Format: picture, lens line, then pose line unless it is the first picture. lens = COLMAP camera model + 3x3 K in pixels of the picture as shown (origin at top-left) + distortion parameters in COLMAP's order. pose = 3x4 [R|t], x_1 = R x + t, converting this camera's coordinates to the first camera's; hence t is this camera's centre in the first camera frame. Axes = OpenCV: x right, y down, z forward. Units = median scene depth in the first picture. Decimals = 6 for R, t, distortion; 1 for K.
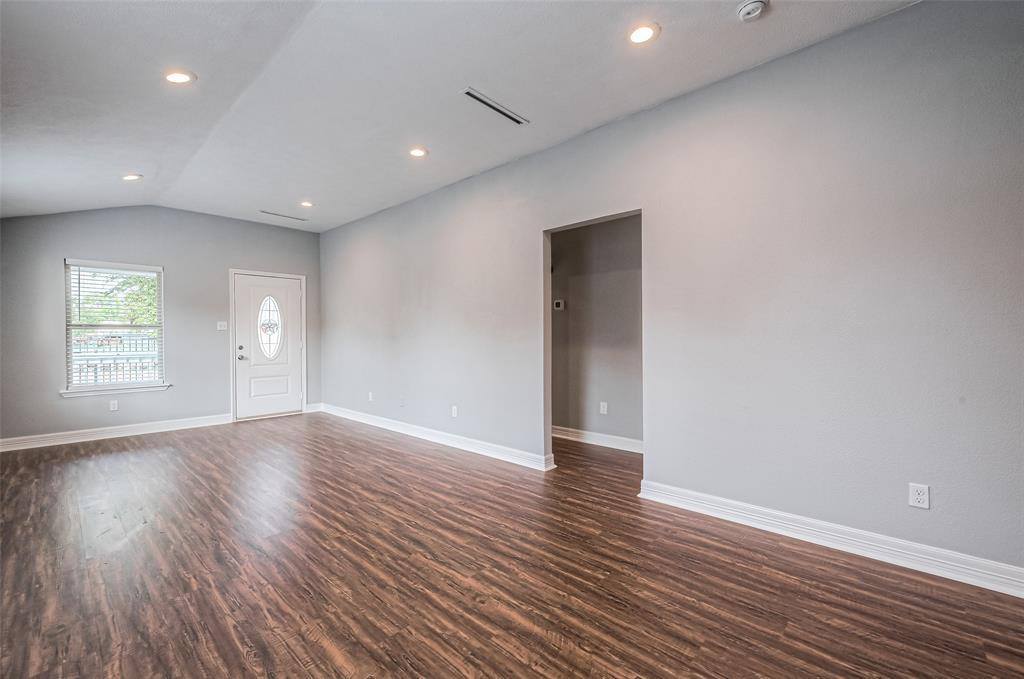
lens RADIAL K [[410.9, 0, 487.6], [0, 410.9, 336.1], [0, 0, 1]] dist [-0.001461, 0.000223]
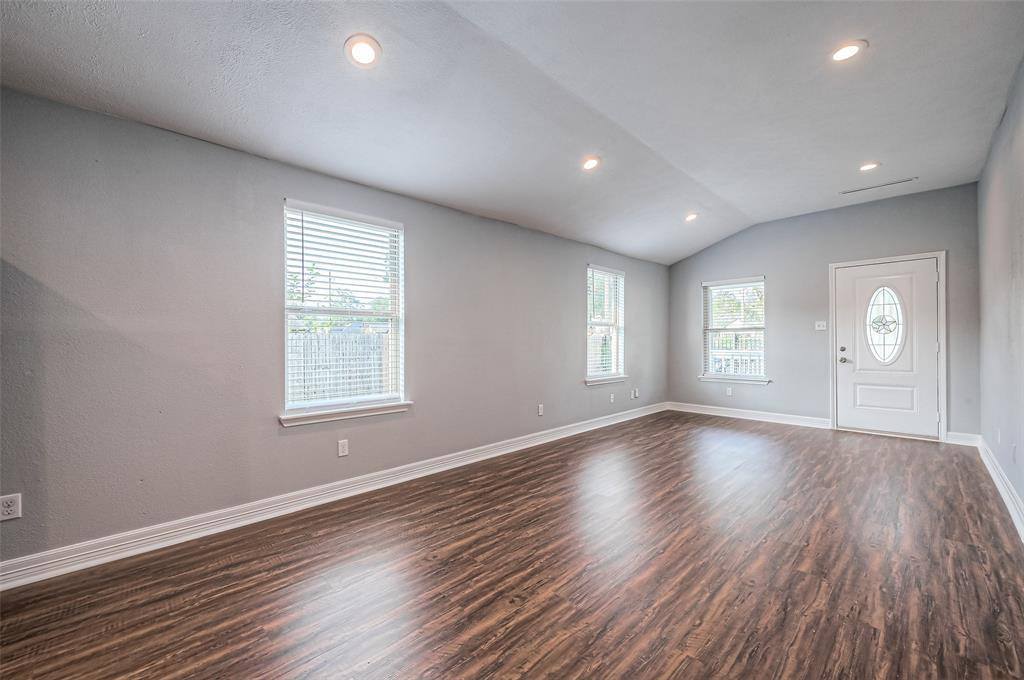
lens RADIAL K [[410.9, 0, 531.1], [0, 410.9, 340.5], [0, 0, 1]] dist [-0.001461, 0.000223]
pose [[0.017326, 0.004599, -0.999839, 0.486188], [0.007294, 0.999962, 0.004726, 0.000558], [0.999823, -0.007374, 0.017292, 0.505248]]
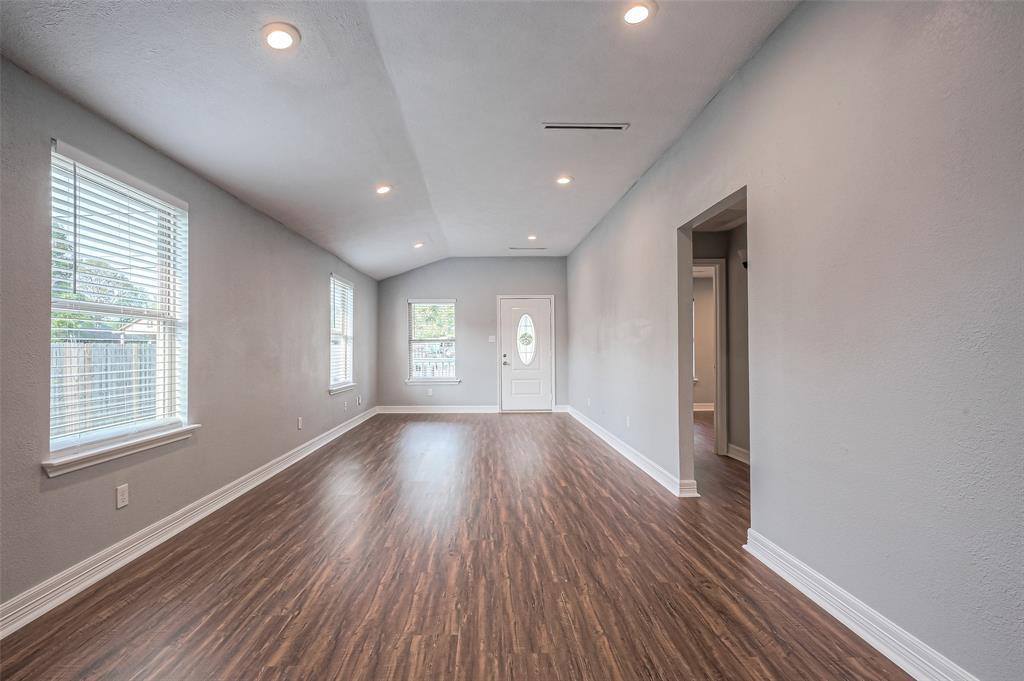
lens RADIAL K [[410.9, 0, 509.6], [0, 410.9, 346.7], [0, 0, 1]] dist [-0.001461, 0.000223]
pose [[0.738126, -0.000870, -0.674662, 0.481951], [0.001433, 0.999999, 0.000277, -0.001096], [0.674661, -0.001171, 0.738127, 0.086605]]
